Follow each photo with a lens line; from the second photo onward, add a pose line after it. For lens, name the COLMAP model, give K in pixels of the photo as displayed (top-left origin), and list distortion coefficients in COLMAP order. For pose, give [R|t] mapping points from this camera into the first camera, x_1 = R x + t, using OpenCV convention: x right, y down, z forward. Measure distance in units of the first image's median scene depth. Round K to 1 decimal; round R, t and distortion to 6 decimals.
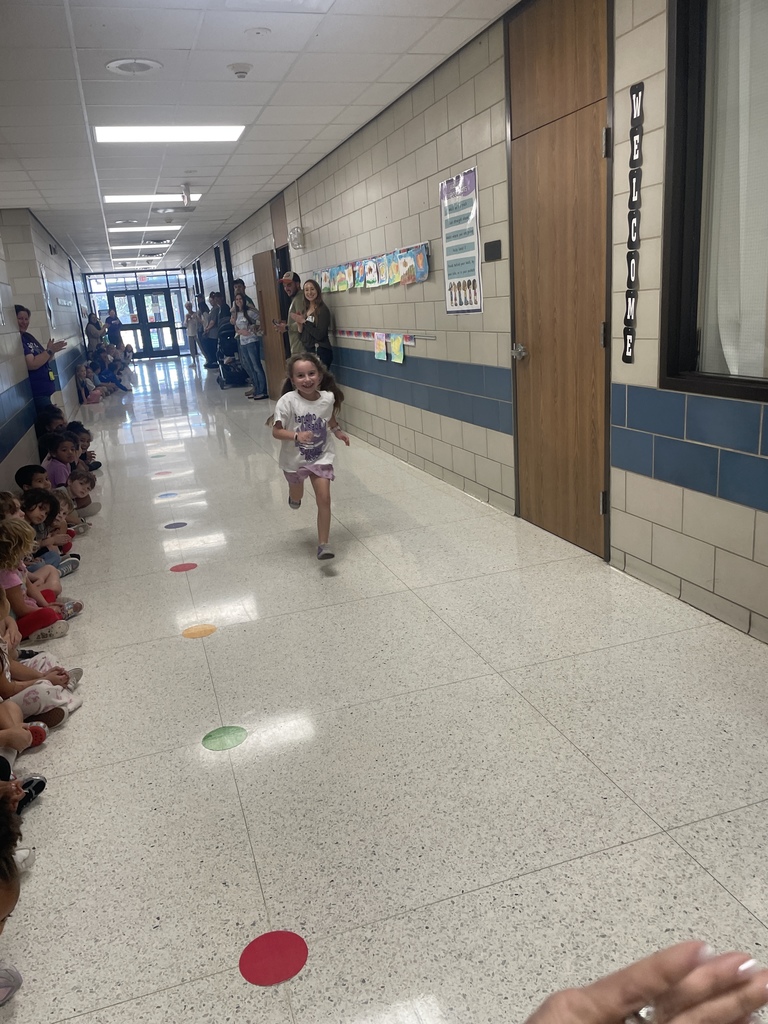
lens RADIAL K [[766.9, 0, 394.8], [0, 766.9, 518.9], [0, 0, 1]] dist [0.082486, -0.108664]
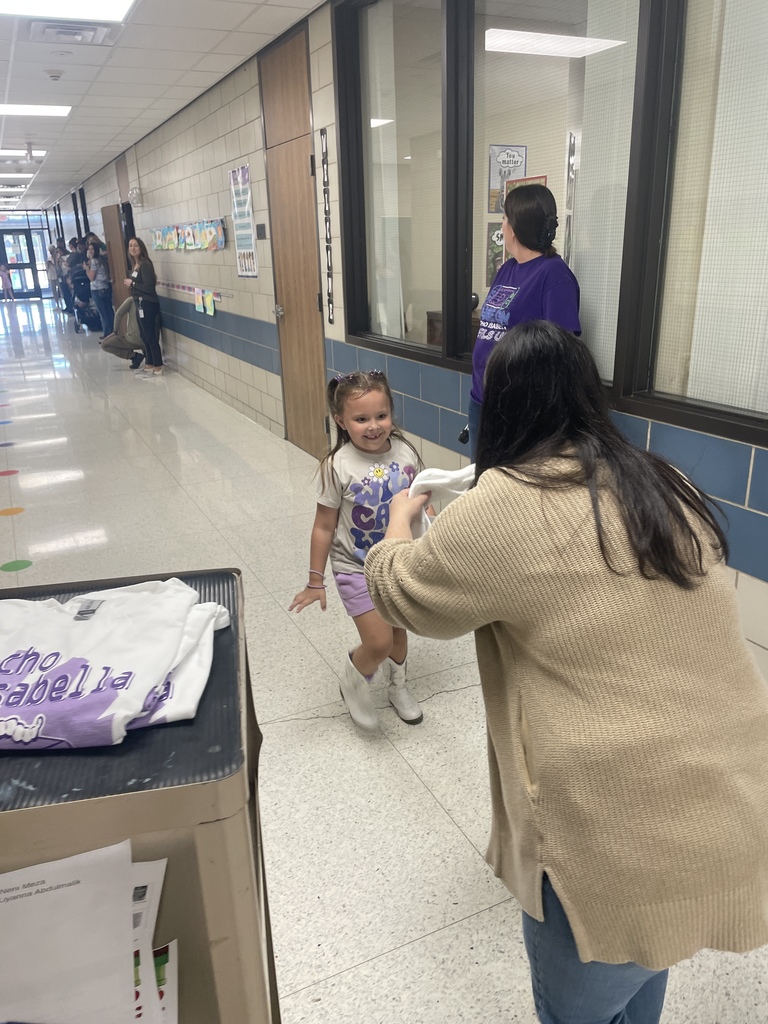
lens RADIAL K [[766.9, 0, 388.8], [0, 766.9, 512.0], [0, 0, 1]] dist [0.082486, -0.108664]
pose [[0.991142, 0.002889, 0.132775, 0.173399], [-0.009472, 0.998755, 0.048980, 0.059519], [-0.132469, -0.049803, 0.989935, -0.348427]]
